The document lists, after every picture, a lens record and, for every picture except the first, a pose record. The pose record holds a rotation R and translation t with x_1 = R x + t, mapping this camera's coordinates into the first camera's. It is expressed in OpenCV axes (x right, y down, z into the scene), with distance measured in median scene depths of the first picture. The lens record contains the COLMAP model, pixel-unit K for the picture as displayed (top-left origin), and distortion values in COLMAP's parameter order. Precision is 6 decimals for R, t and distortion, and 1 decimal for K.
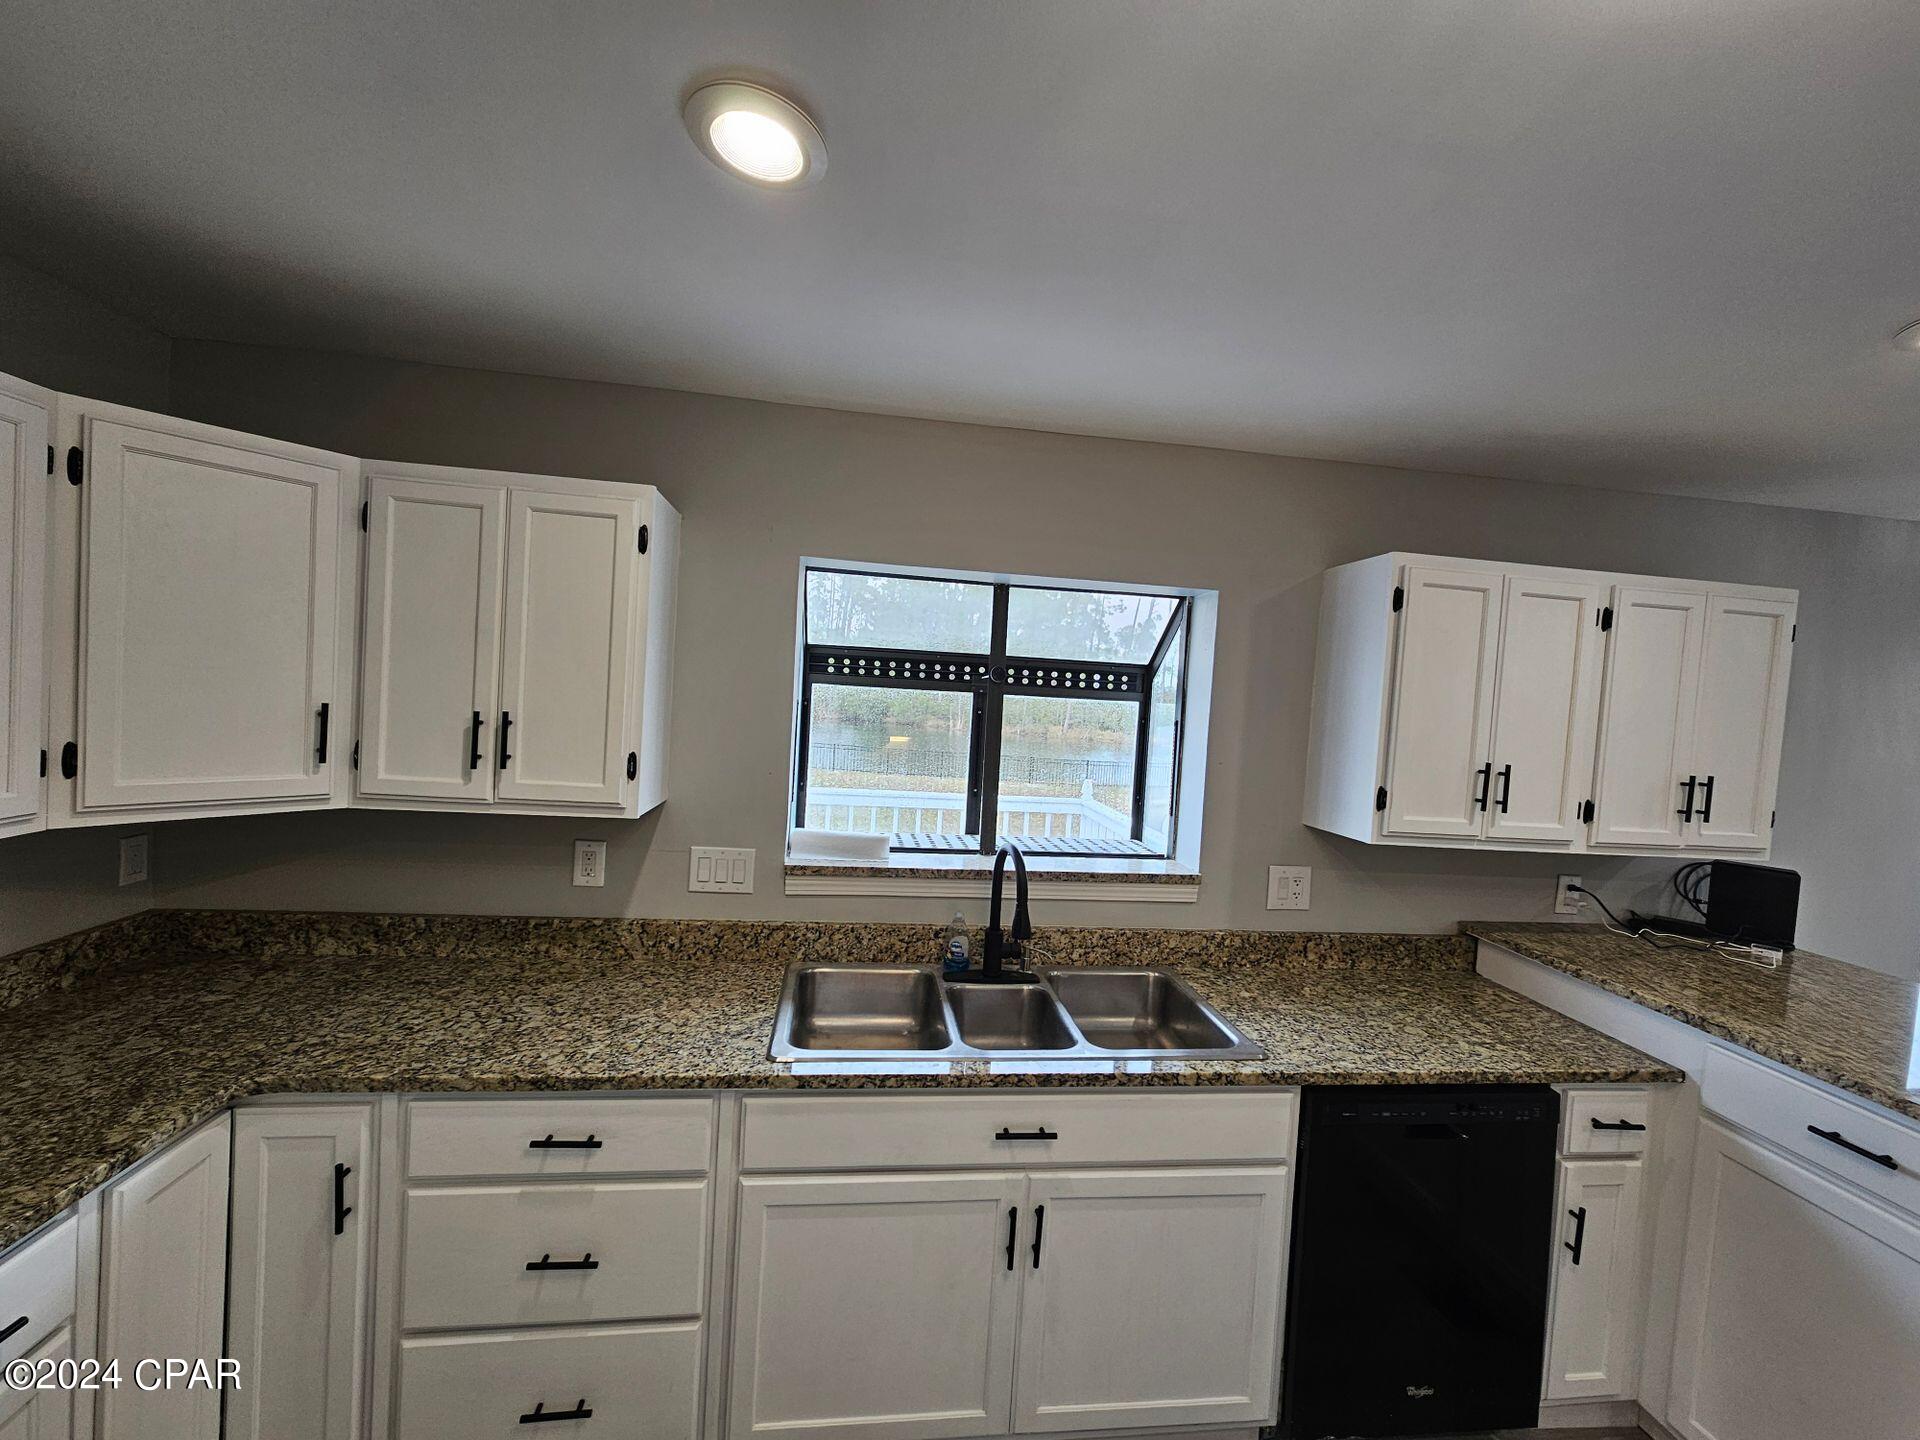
lens RADIAL K [[787.9, 0, 963.8], [0, 787.9, 718.1], [0, 0, 1]] dist [0.002174, -0.000209]
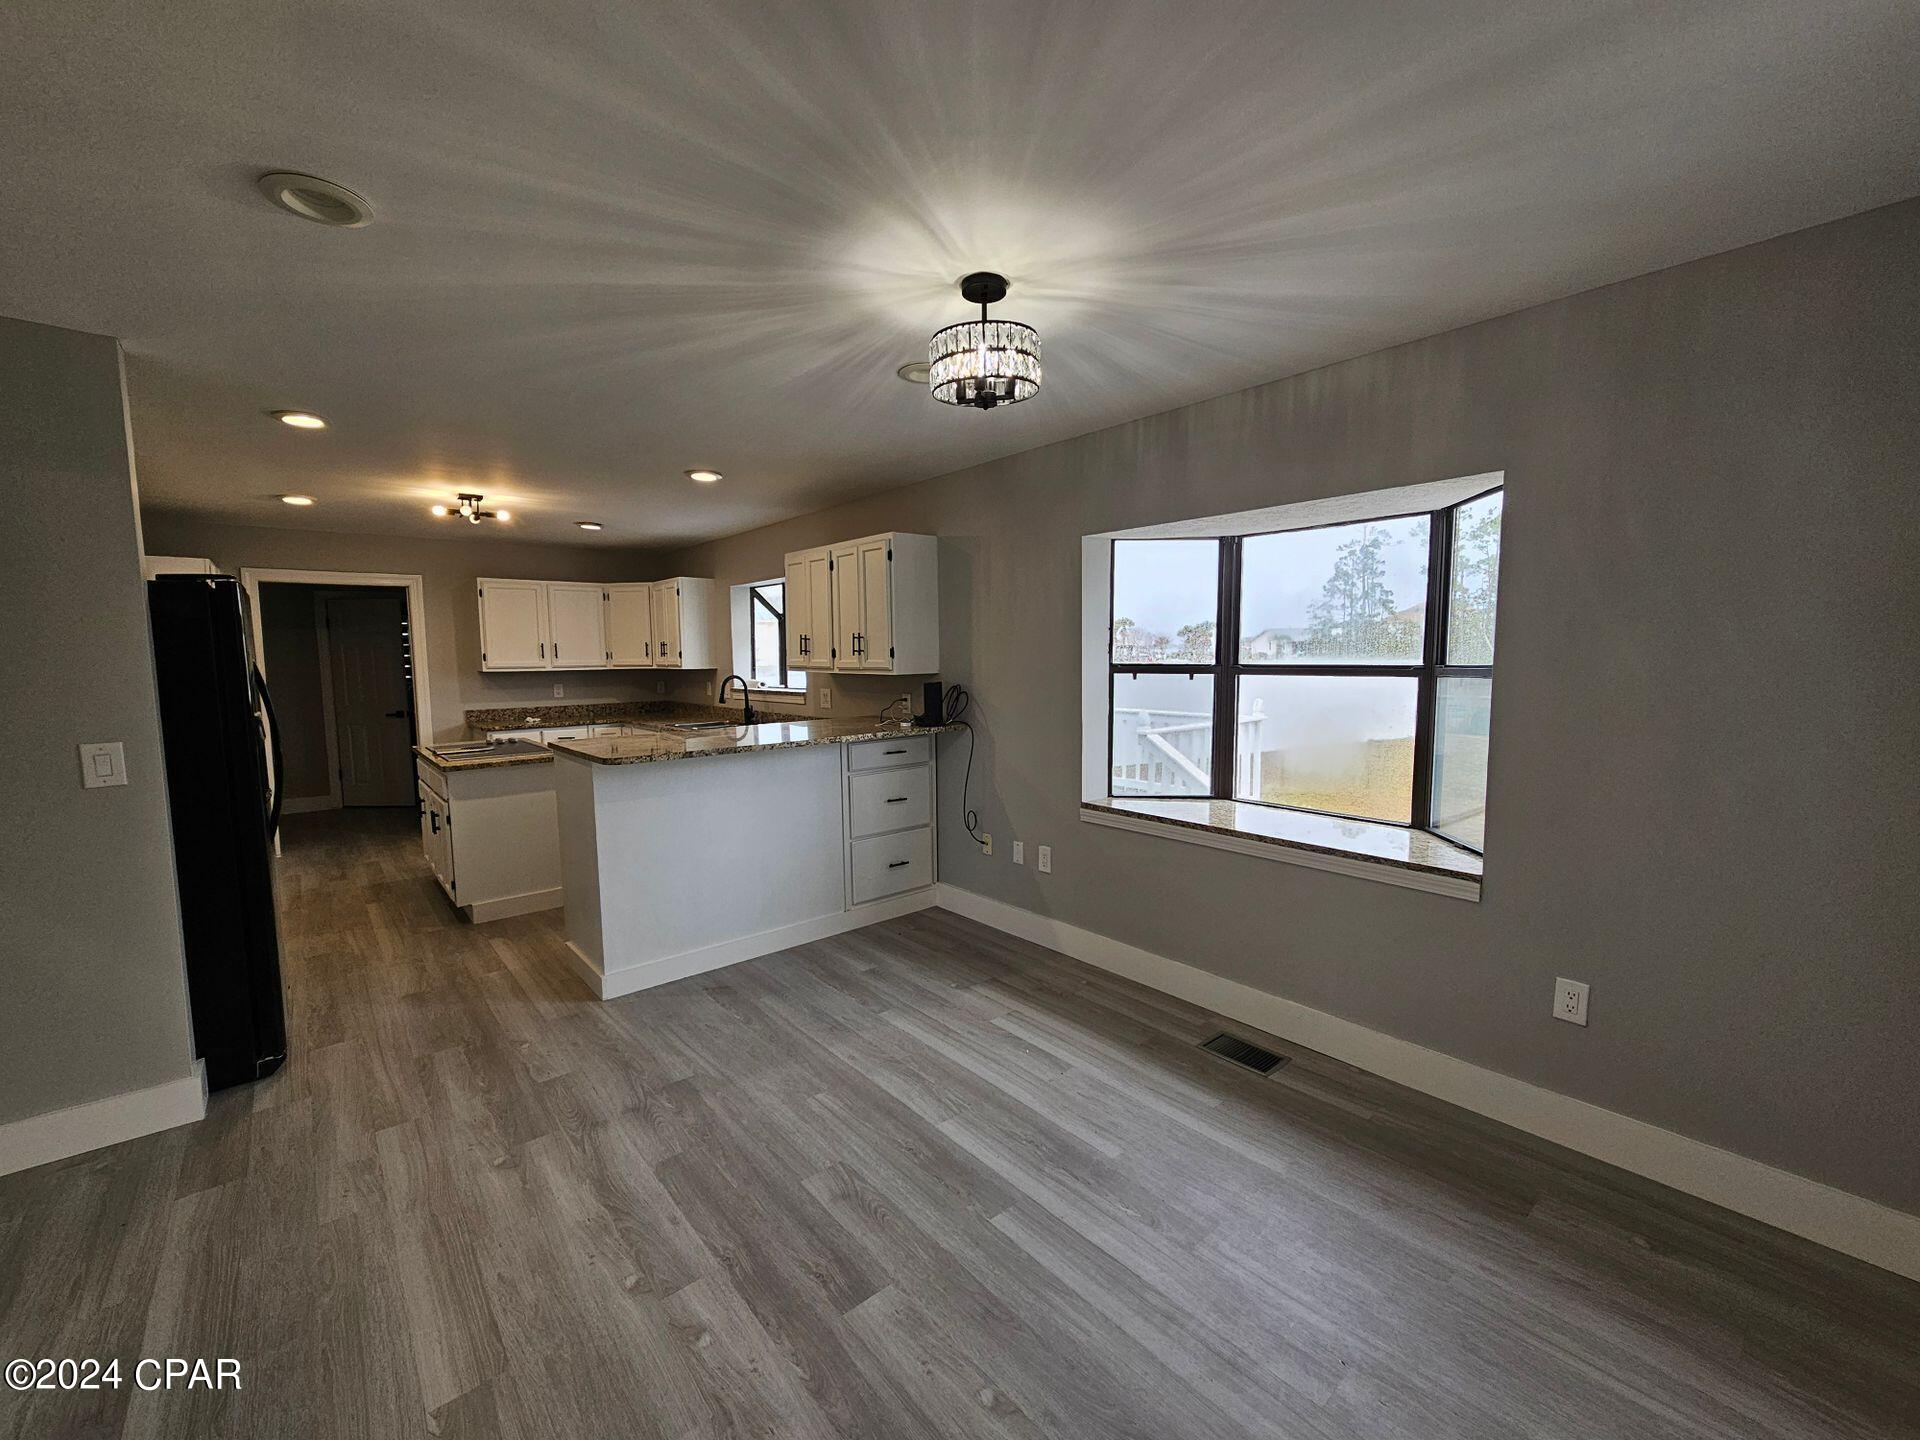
lens RADIAL K [[787.9, 0, 953.3], [0, 787.9, 725.9], [0, 0, 1]] dist [0.002174, -0.000209]
pose [[0.532906, 0.010113, -0.846114, 2.584200], [0.012929, 0.999715, 0.020092, 0.257126], [0.846075, -0.021647, 0.532624, 0.089047]]
